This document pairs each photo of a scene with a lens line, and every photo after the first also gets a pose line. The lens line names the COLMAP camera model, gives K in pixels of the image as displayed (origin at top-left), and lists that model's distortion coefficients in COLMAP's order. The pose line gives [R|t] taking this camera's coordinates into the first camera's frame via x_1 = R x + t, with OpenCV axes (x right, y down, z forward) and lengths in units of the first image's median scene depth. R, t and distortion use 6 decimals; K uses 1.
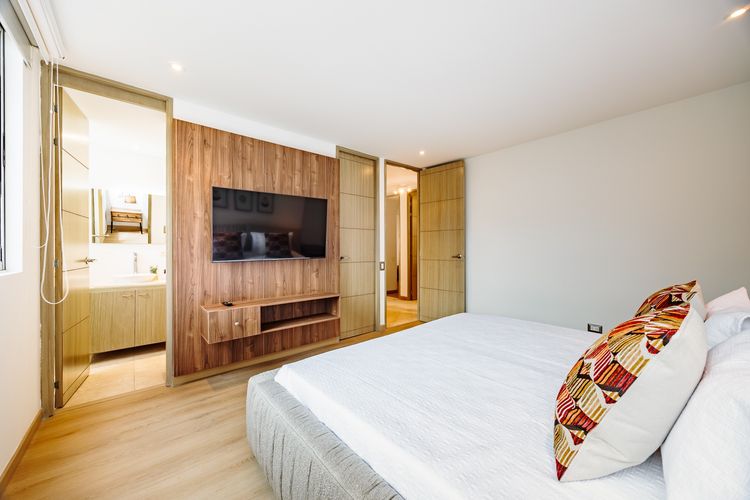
lens RADIAL K [[280.1, 0, 375.0], [0, 280.1, 248.6], [0, 0, 1]] dist [0.001390, 0.000189]
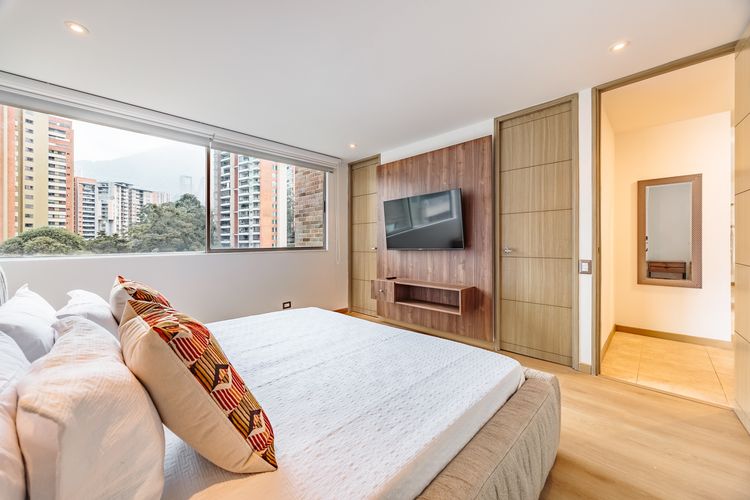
lens RADIAL K [[283.6, 0, 374.3], [0, 283.6, 242.4], [0, 0, 1]] dist [0.002104, 0.000131]
pose [[0.079451, -0.003381, -0.996833, 0.772011], [0.004342, 0.999986, -0.003046, 0.011128], [0.996829, -0.004086, 0.079464, 0.631365]]
